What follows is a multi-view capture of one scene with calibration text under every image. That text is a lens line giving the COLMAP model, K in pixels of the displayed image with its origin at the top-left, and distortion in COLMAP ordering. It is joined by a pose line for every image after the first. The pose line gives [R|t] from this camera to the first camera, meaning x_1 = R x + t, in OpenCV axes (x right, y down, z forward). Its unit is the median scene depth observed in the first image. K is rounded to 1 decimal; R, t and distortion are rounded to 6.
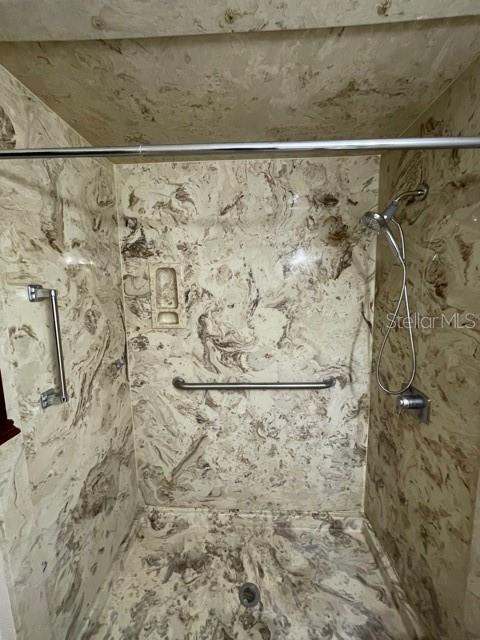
lens RADIAL K [[259.0, 0, 239.6], [0, 259.0, 319.8], [0, 0, 1]] dist [-0.000923, 0.000136]
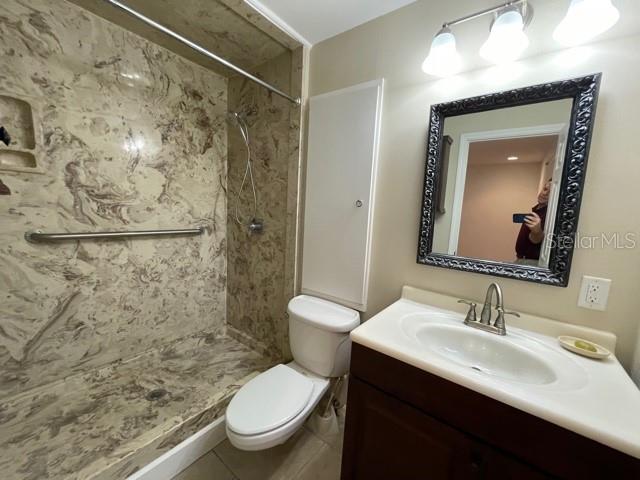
lens RADIAL K [[259.0, 0, 320.9], [0, 259.0, 241.2], [0, 0, 1]] dist [-0.000923, 0.000136]
pose [[0.575350, -0.052091, 0.816247, -0.419653], [0.044768, 0.998479, 0.032165, 0.289937], [-0.816681, 0.018036, 0.576807, -0.315457]]
